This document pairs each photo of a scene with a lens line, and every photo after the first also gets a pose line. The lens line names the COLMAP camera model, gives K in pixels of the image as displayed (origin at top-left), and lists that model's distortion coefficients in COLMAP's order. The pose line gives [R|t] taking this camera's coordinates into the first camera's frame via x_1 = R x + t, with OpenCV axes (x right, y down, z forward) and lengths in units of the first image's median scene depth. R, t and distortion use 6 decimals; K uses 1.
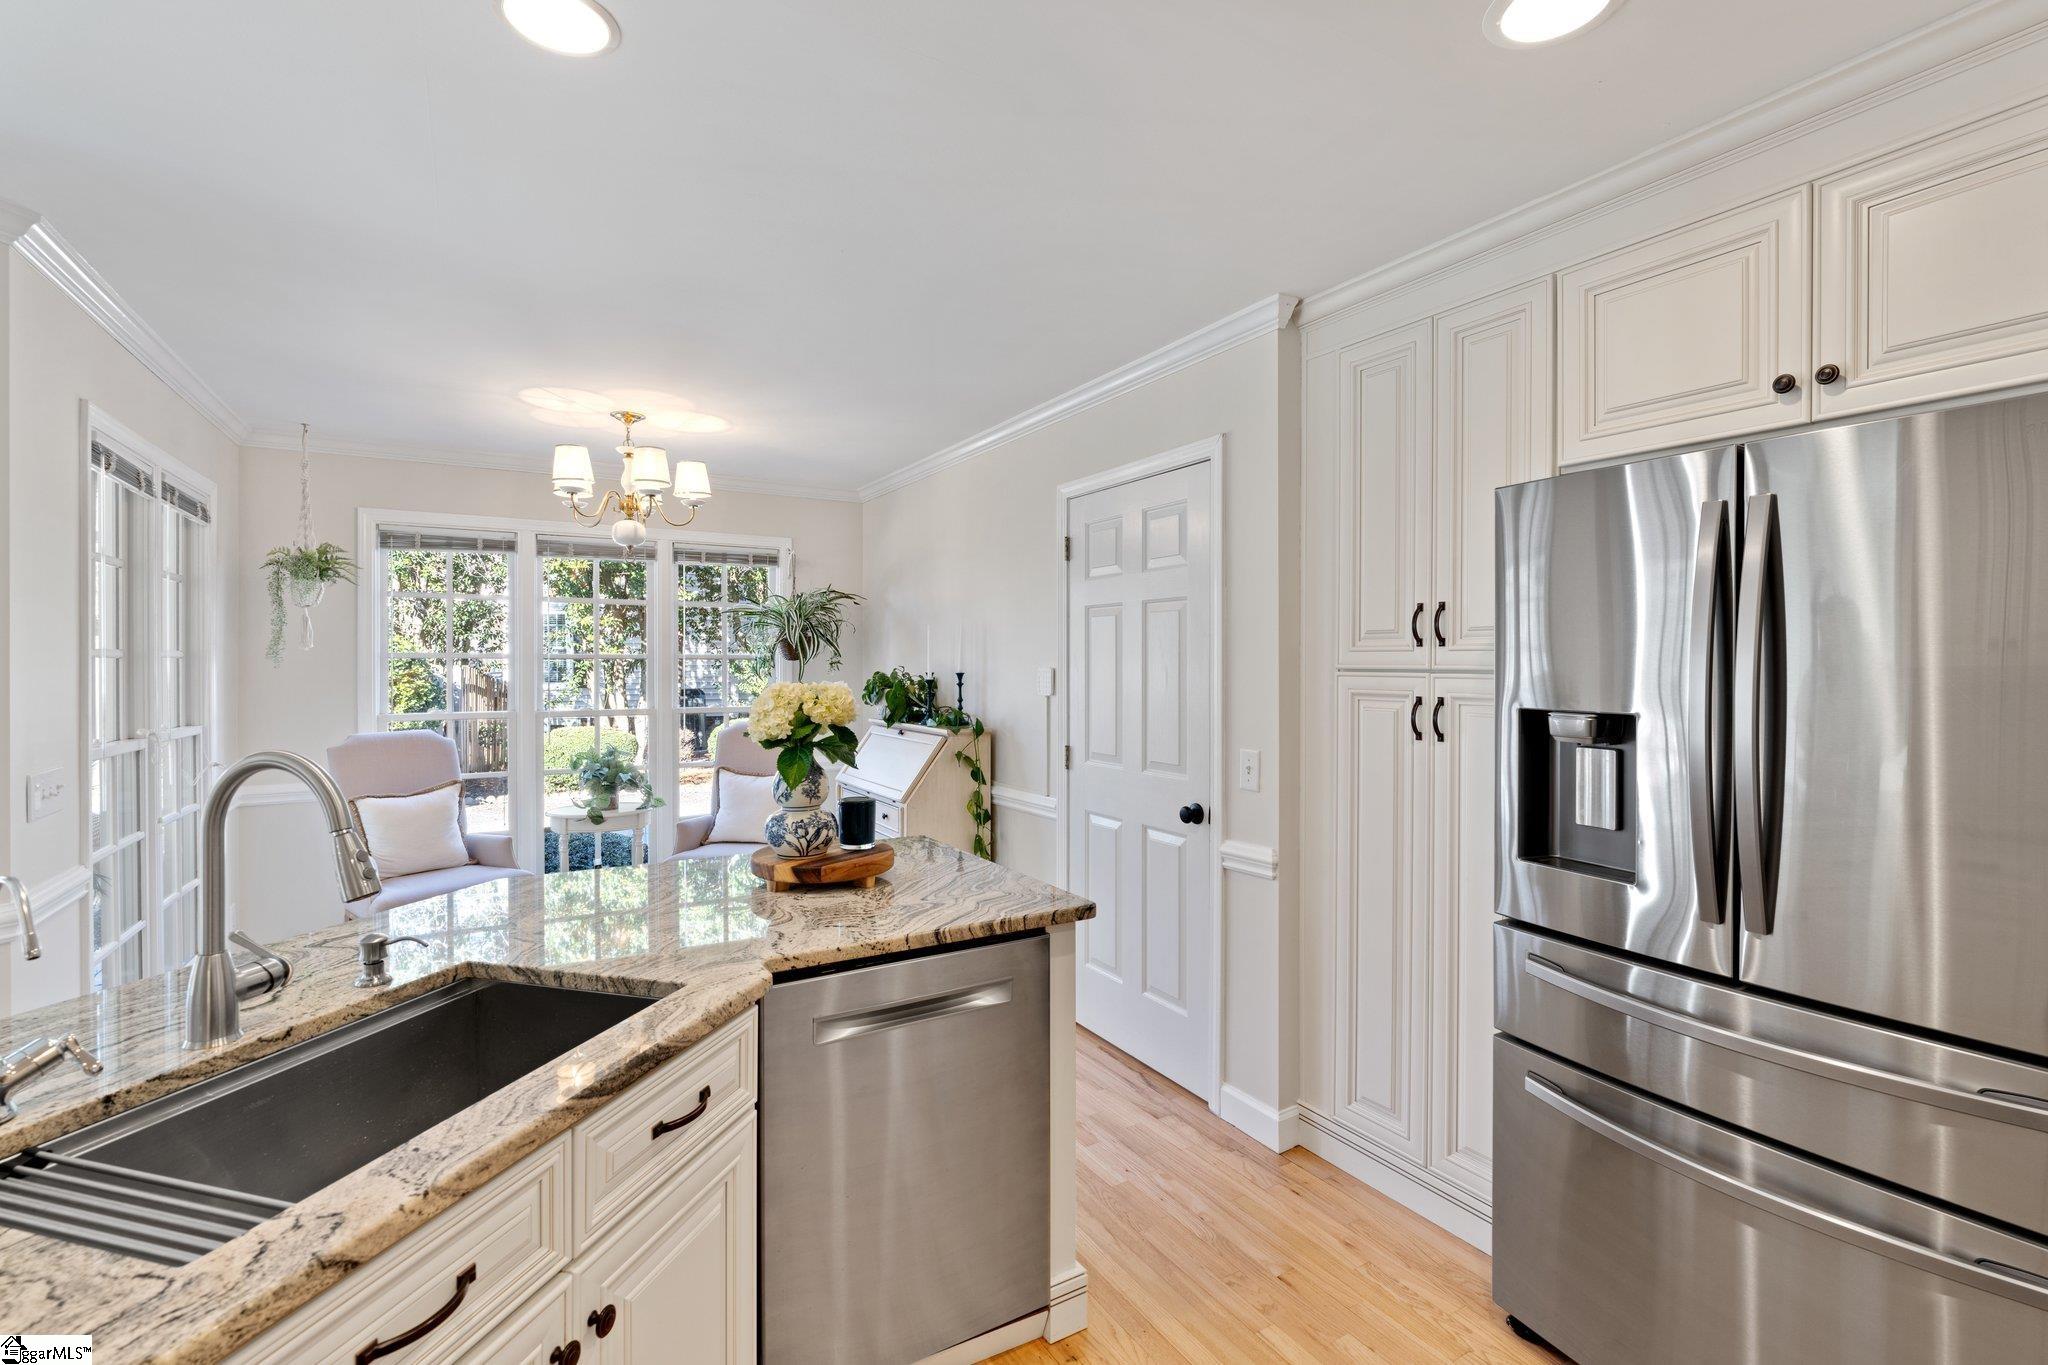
lens RADIAL K [[923.8, 0, 1020.4], [0, 923.8, 668.1], [0, 0, 1]] dist [-0.002153, 0.000026]
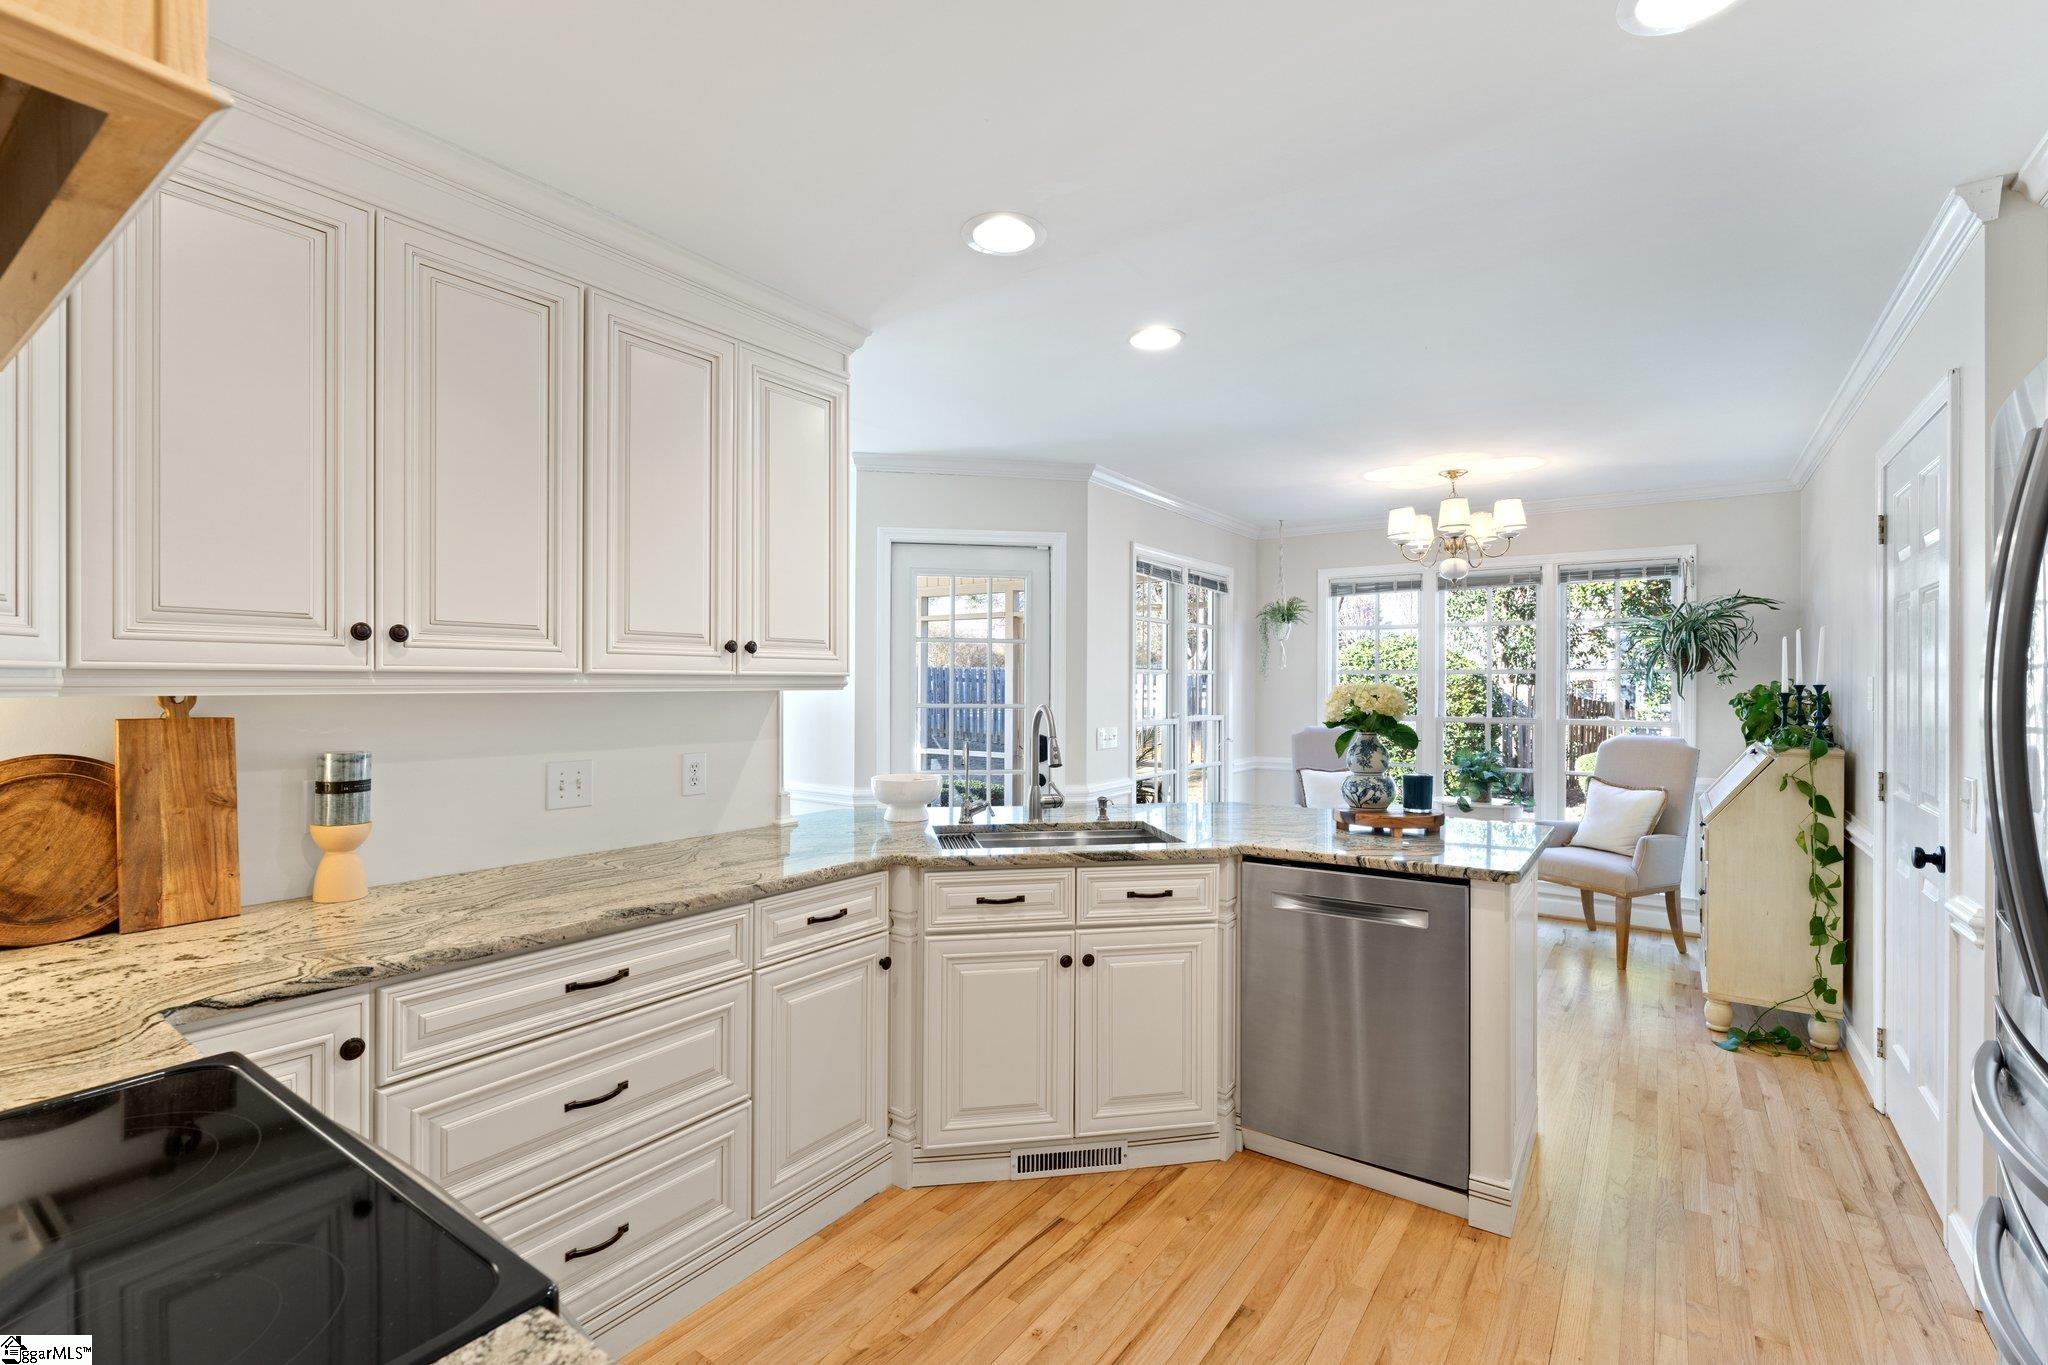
lens RADIAL K [[925.6, 0, 1019.0], [0, 925.6, 686.7], [0, 0, 1]] dist [-0.000948, -0.000172]
pose [[0.416970, 0.003167, -0.908915, 0.437263], [-0.007559, 0.999971, 0.000016, 0.013370], [0.908889, 0.006864, 0.416982, -0.026124]]
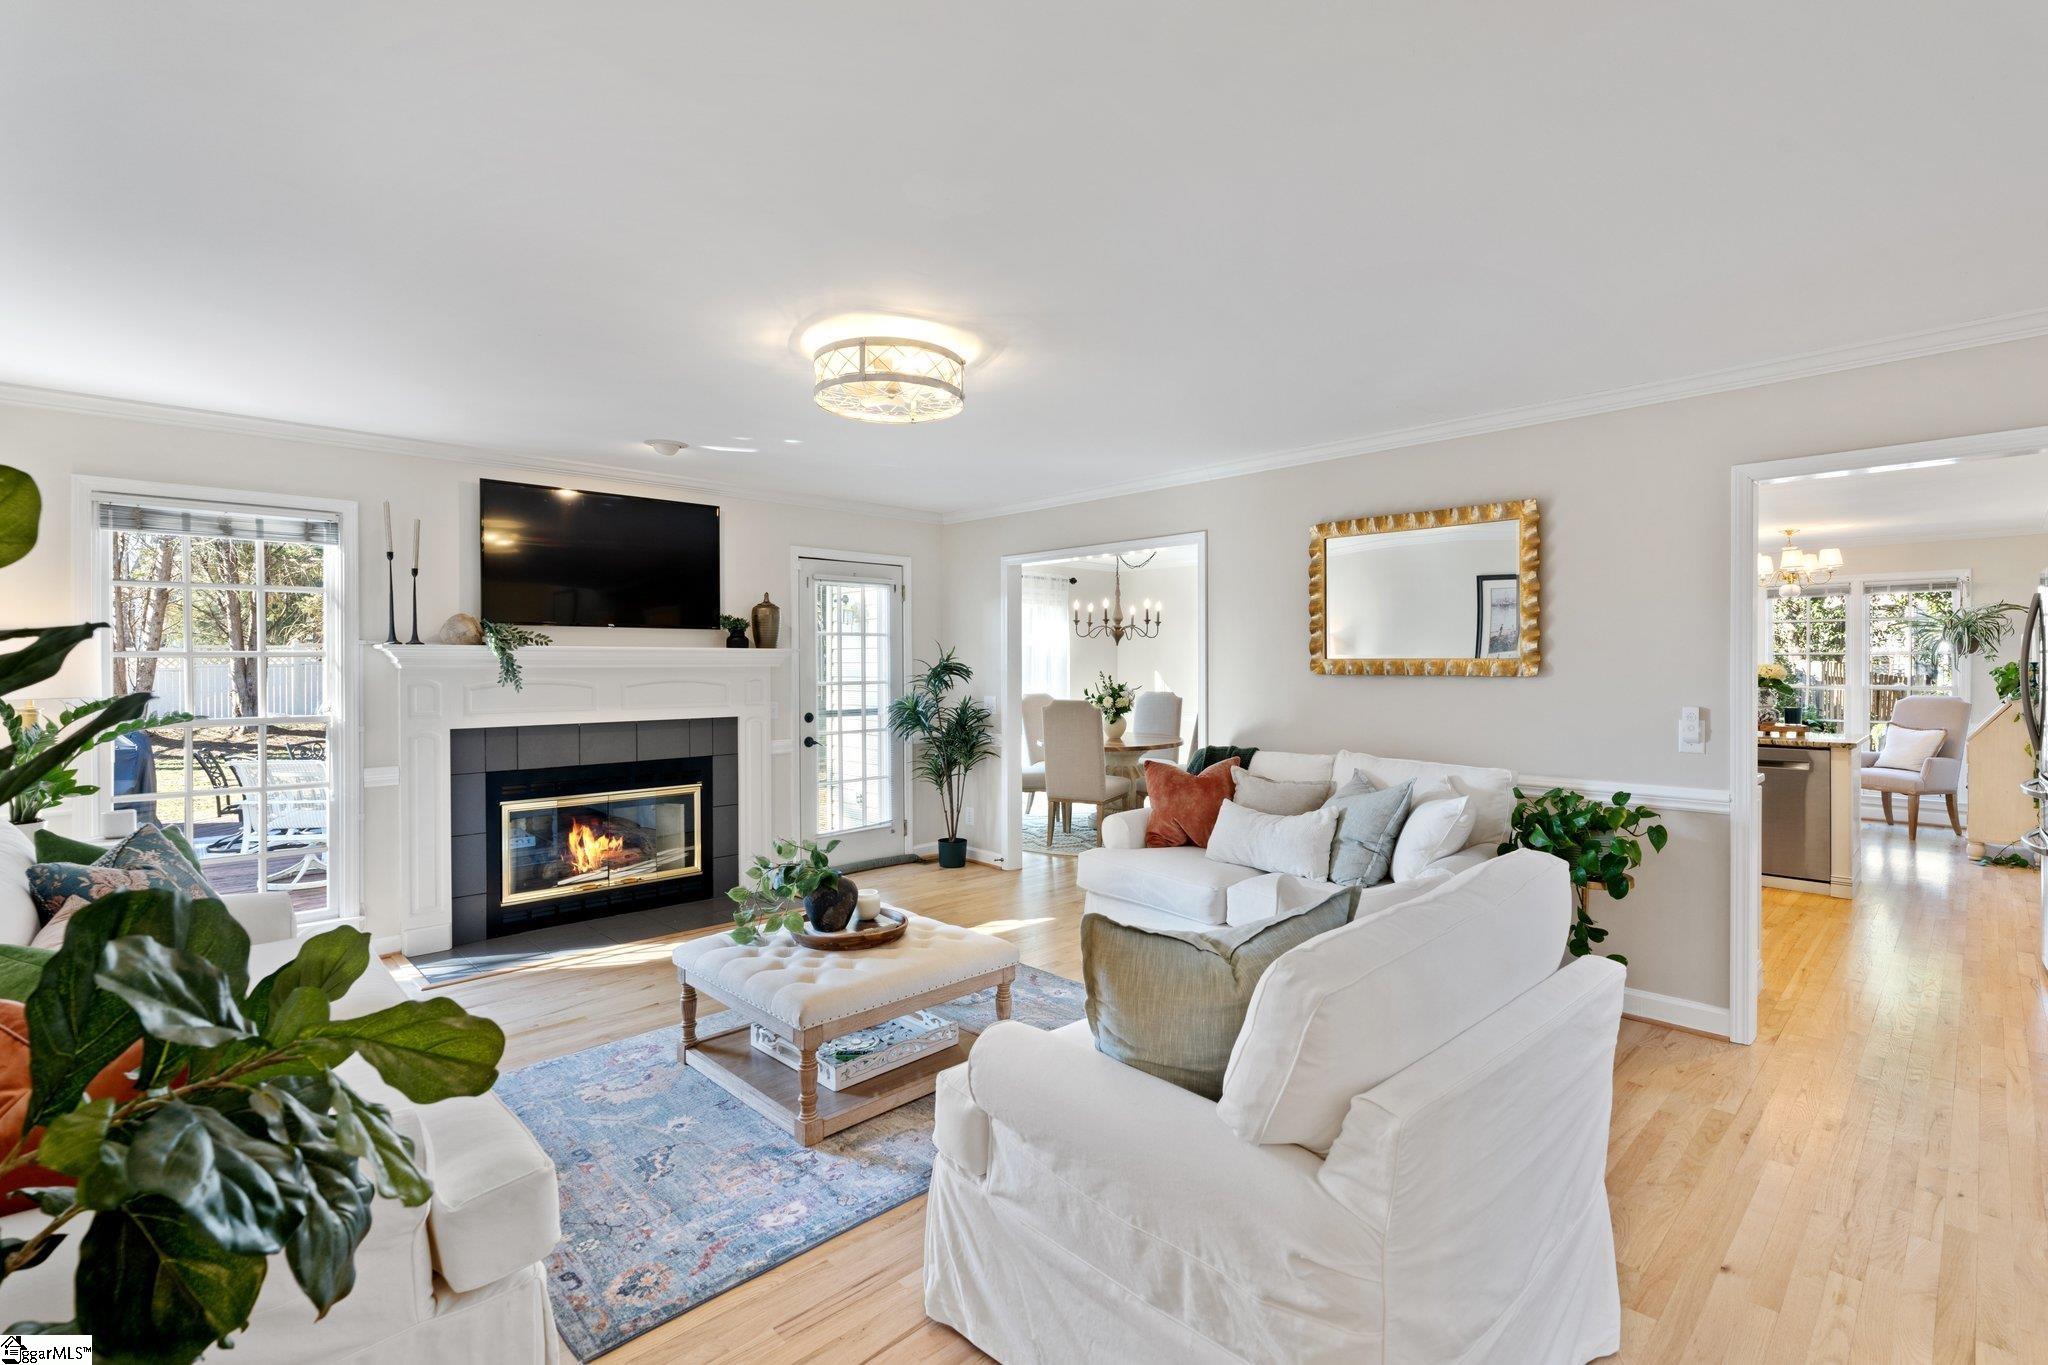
lens RADIAL K [[931.5, 0, 1017.5], [0, 931.5, 675.0], [0, 0, 1]] dist [-0.000528, 0.000356]
pose [[0.231032, 0.008173, -0.972912, 1.095463], [0.000255, 0.999964, 0.008461, 0.013914], [0.972946, -0.002203, 0.231022, -1.024660]]
